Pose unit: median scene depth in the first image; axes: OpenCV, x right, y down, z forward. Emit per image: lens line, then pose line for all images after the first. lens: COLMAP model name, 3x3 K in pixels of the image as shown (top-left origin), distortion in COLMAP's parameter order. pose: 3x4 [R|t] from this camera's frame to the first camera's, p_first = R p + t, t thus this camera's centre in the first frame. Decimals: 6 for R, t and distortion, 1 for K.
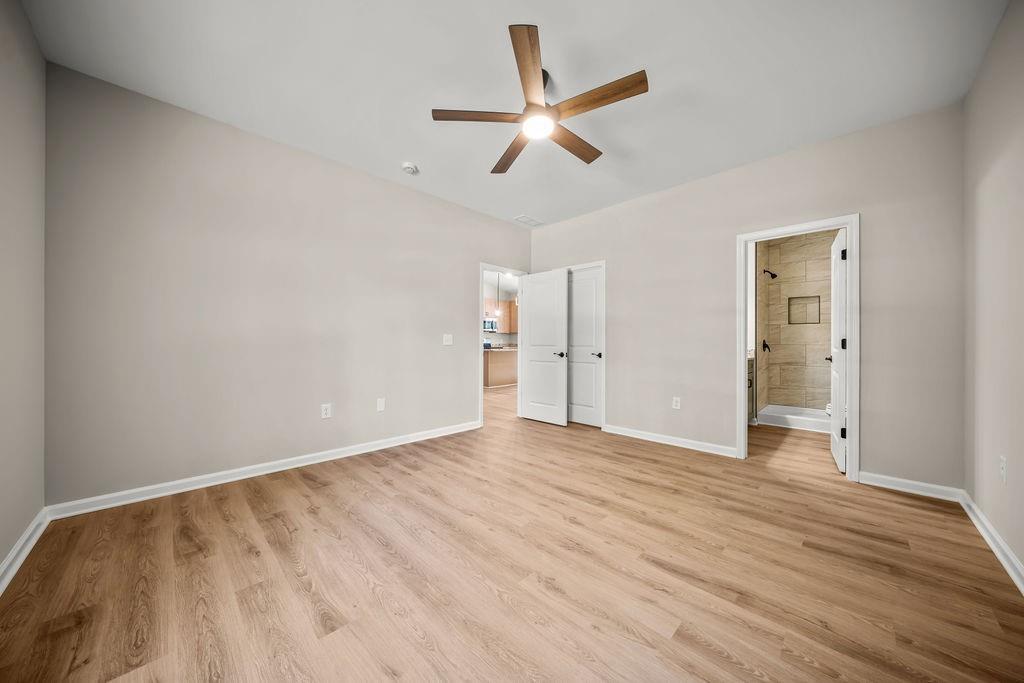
lens RADIAL K [[348.8, 0, 514.6], [0, 348.8, 341.5], [0, 0, 1]] dist [-0.005640, -0.000099]
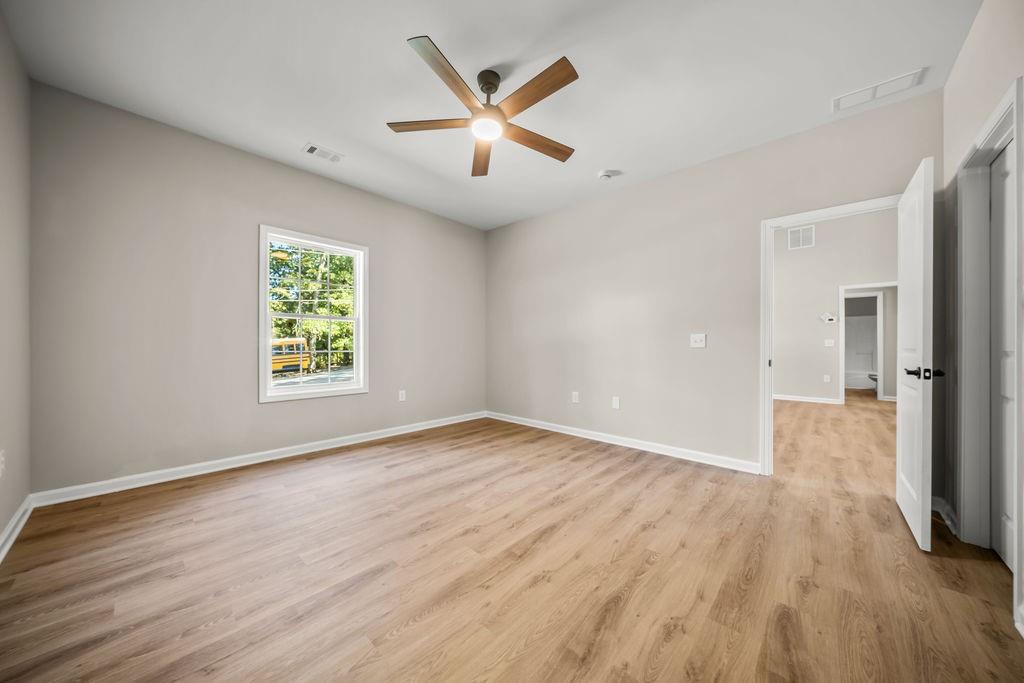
lens RADIAL K [[348.8, 0, 514.6], [0, 348.8, 341.5], [0, 0, 1]] dist [-0.005640, -0.000099]
pose [[0.039111, -0.012826, -0.999153, 0.940362], [-0.002924, 0.999912, -0.012950, 0.012402], [0.999231, 0.003428, 0.039070, 0.905118]]
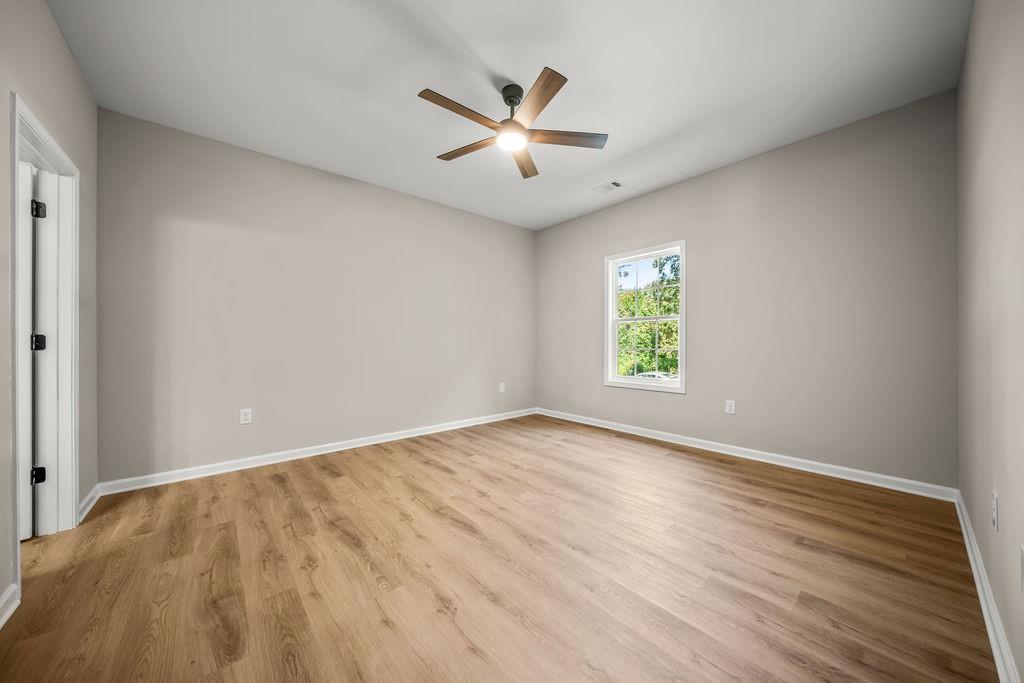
lens RADIAL K [[348.8, 0, 514.6], [0, 348.8, 341.5], [0, 0, 1]] dist [-0.005640, -0.000099]
pose [[-0.996808, 0.000994, 0.079835, -0.025236], [0.000612, 0.999988, -0.004800, 0.009043], [-0.079839, -0.004736, -0.996797, 1.806149]]
